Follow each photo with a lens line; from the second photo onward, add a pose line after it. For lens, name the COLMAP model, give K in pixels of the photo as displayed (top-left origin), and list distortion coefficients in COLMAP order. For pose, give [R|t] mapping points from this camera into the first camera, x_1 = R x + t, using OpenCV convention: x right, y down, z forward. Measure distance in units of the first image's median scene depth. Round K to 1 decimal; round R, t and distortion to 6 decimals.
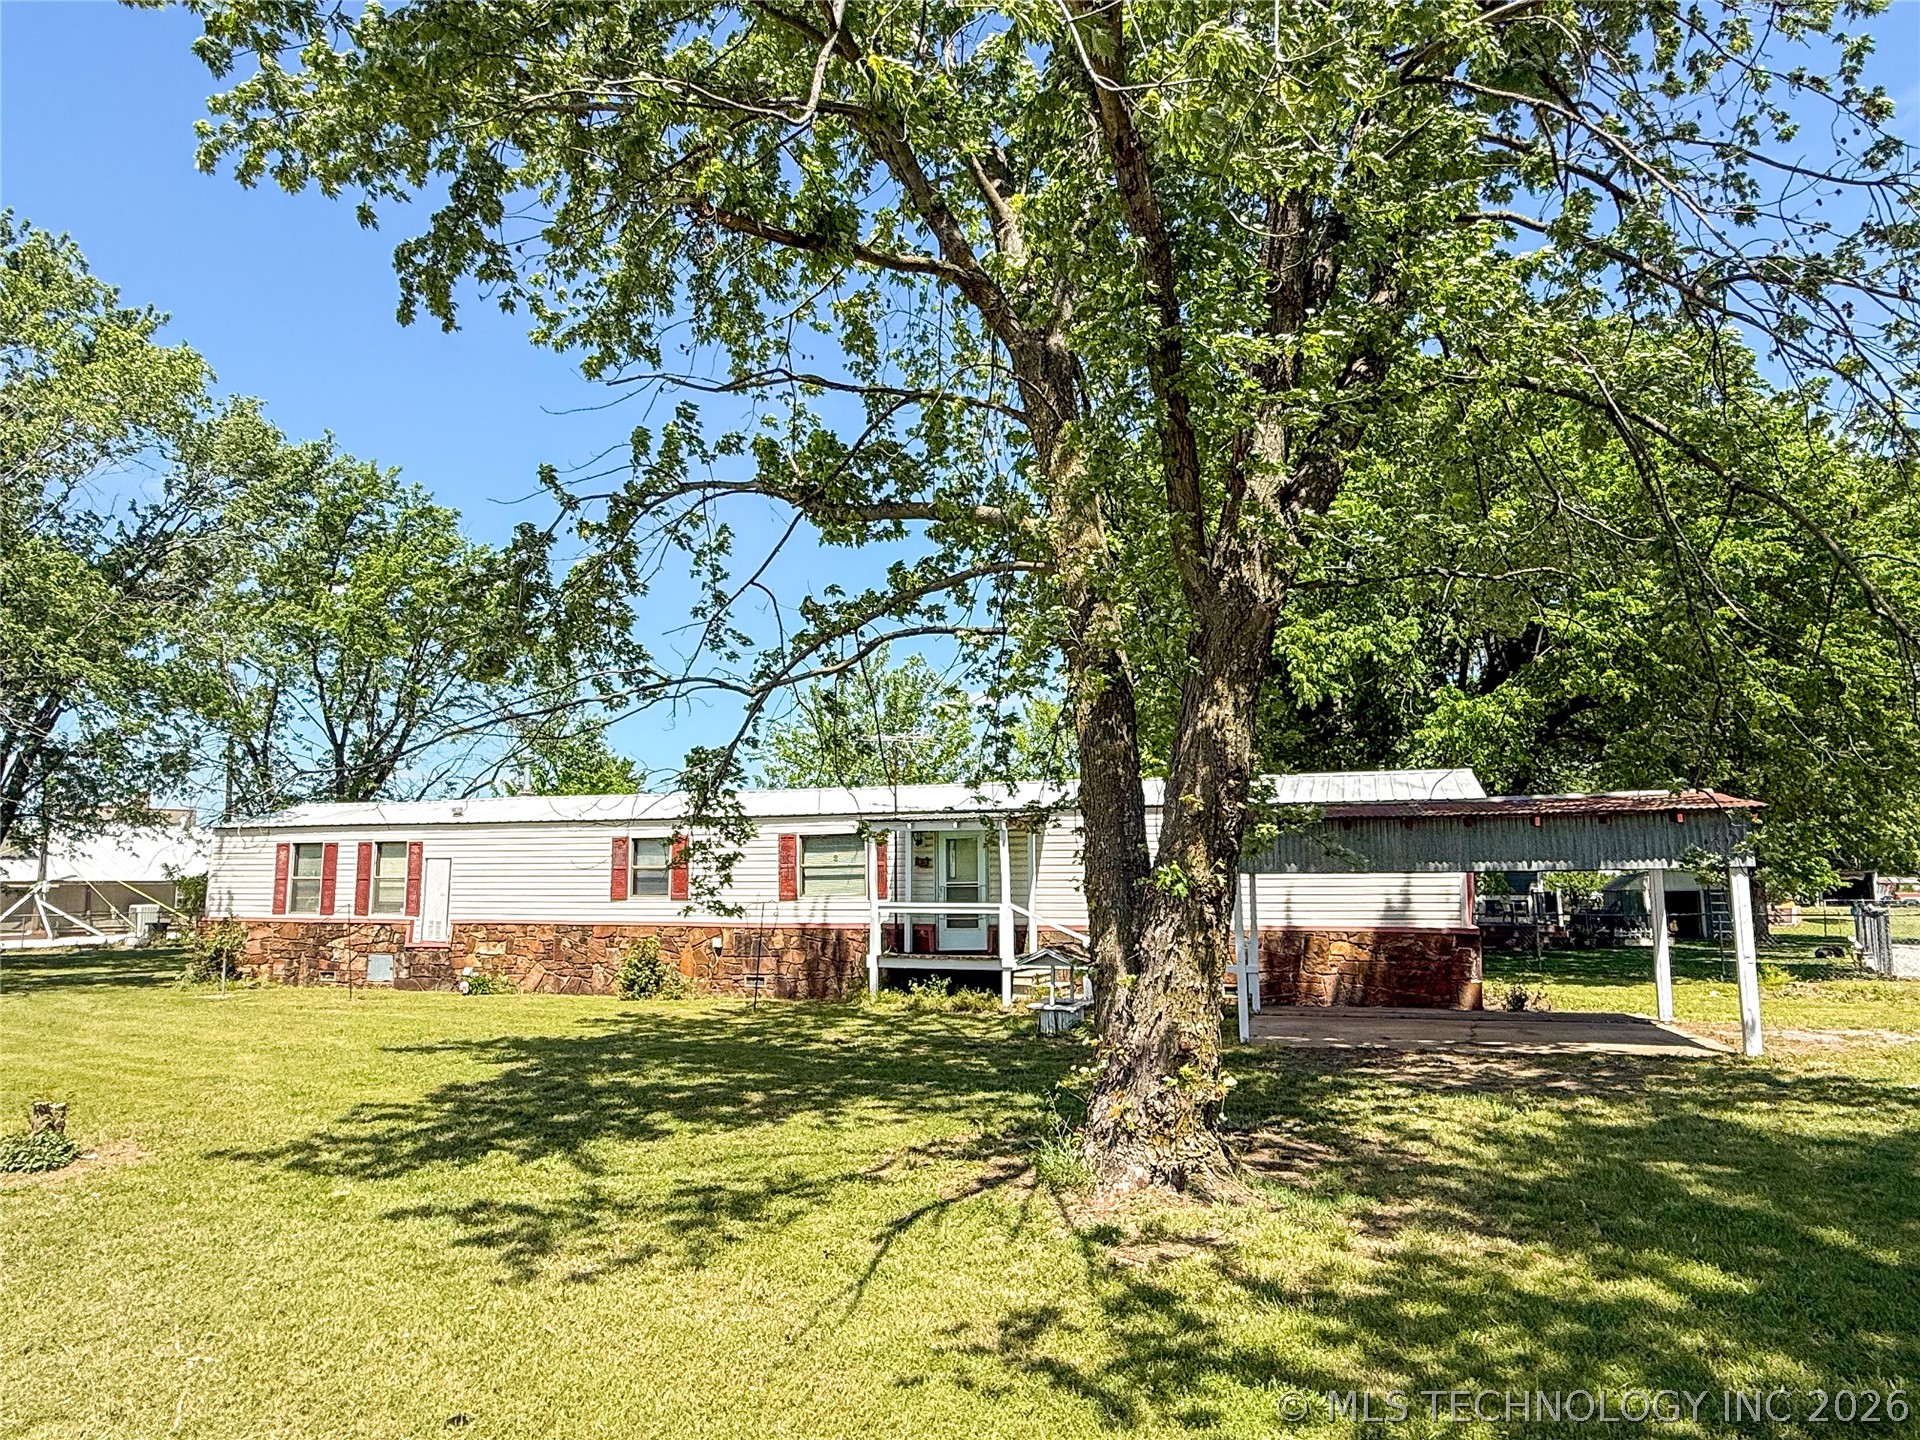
lens RADIAL K [[1172.1, 0, 912.3], [0, 1172.1, 691.2], [0, 0, 1]] dist [-0.003502, 0.002153]
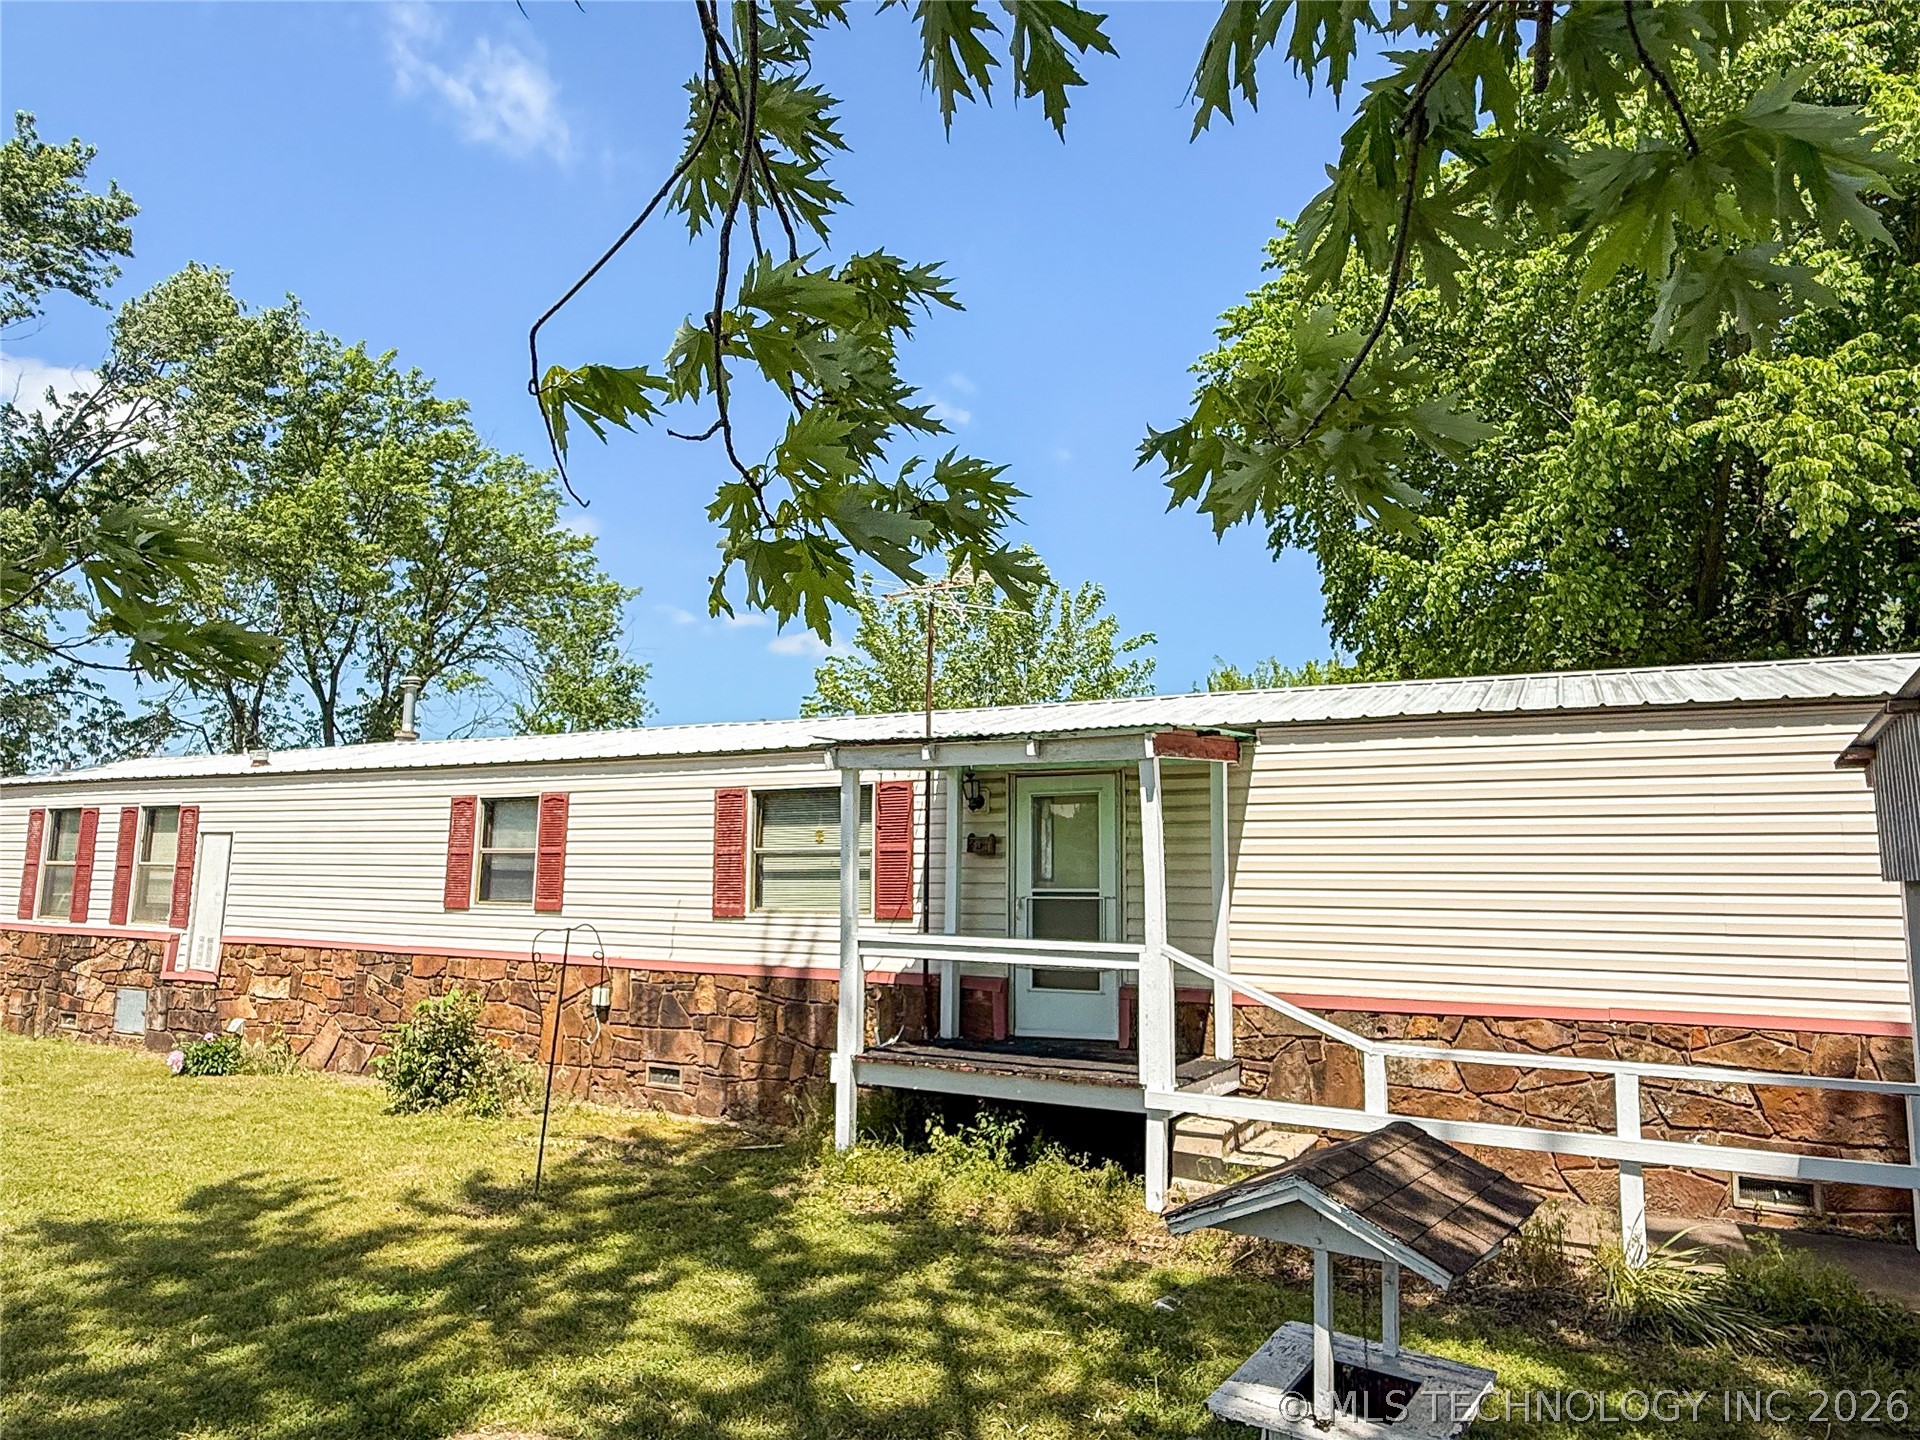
lens RADIAL K [[1172.1, 0, 924.1], [0, 1172.1, 666.9], [0, 0, 1]] dist [-0.003502, 0.002153]
pose [[0.989624, -0.008010, -0.143460, 0.048798], [0.004468, 0.999678, -0.024990, 0.077761], [0.143614, 0.024090, 0.989341, 0.477539]]
